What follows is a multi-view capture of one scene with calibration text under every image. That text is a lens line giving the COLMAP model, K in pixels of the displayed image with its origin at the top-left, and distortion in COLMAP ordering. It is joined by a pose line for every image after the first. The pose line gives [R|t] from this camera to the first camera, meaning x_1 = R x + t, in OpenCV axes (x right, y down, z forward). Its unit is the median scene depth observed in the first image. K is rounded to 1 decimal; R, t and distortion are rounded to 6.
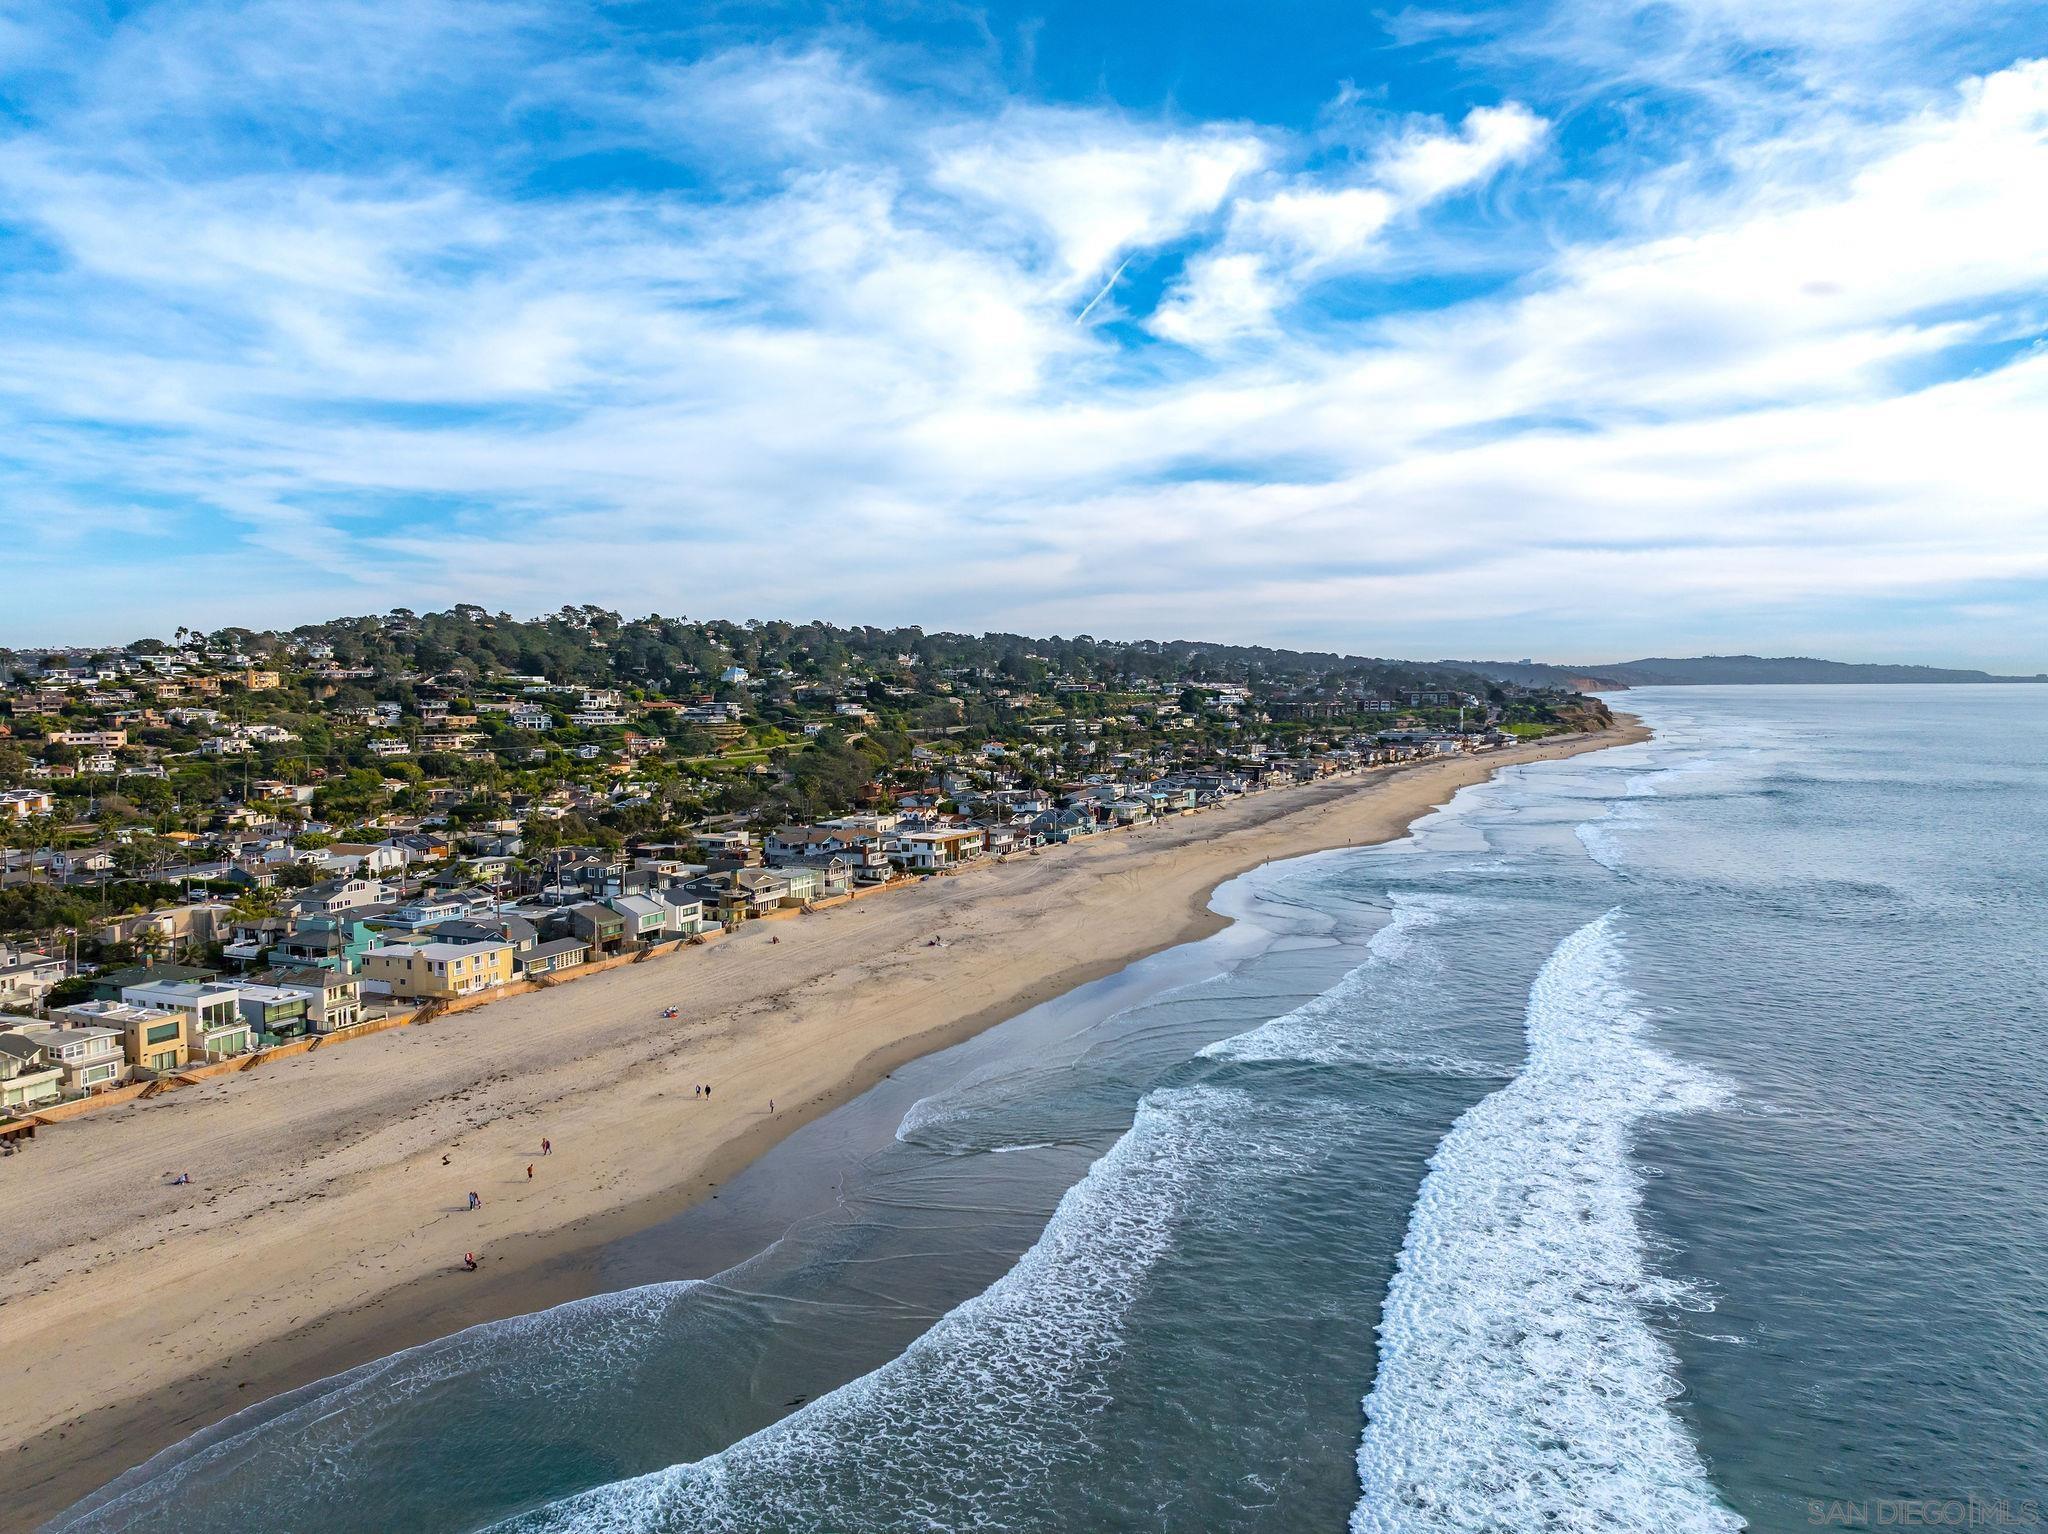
lens RADIAL K [[1416.9, 0, 1025.5], [0, 1416.9, 765.3], [0, 0, 1]] dist [-0.003718, 0.013719]
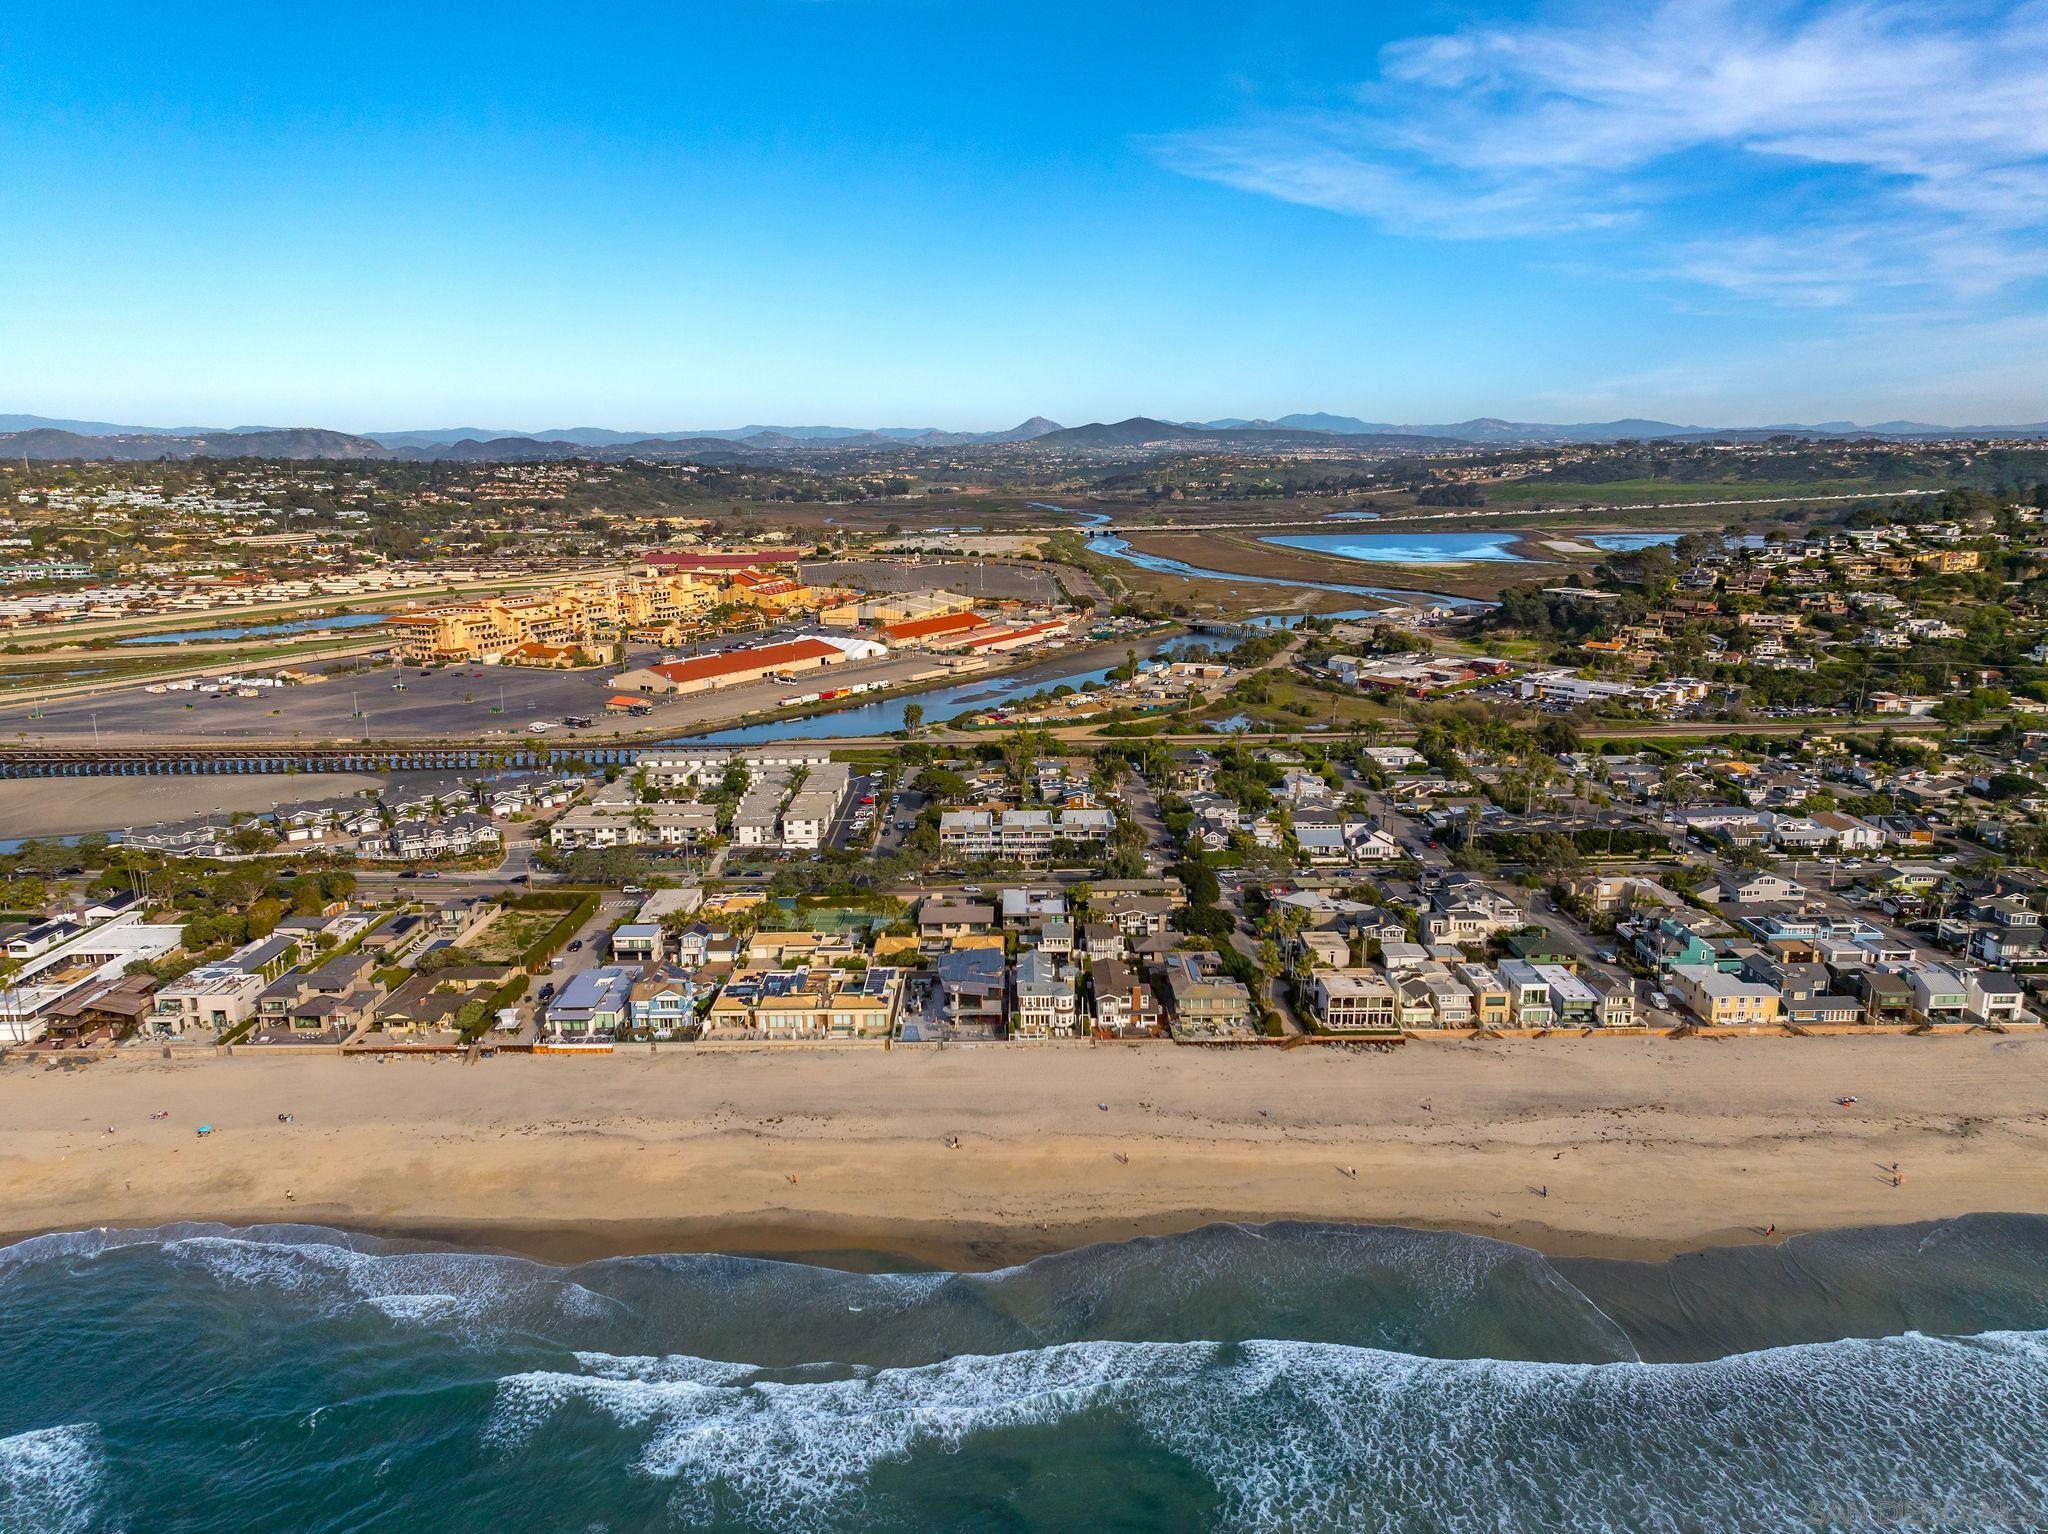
lens RADIAL K [[1416.9, 0, 1012.9], [0, 1416.9, 768.8], [0, 0, 1]] dist [-0.003718, 0.013719]
pose [[0.404195, 0.189820, -0.894760, 0.392716], [-0.041561, 0.981030, 0.189348, -0.243489], [0.913728, -0.039346, 0.404416, -0.113964]]
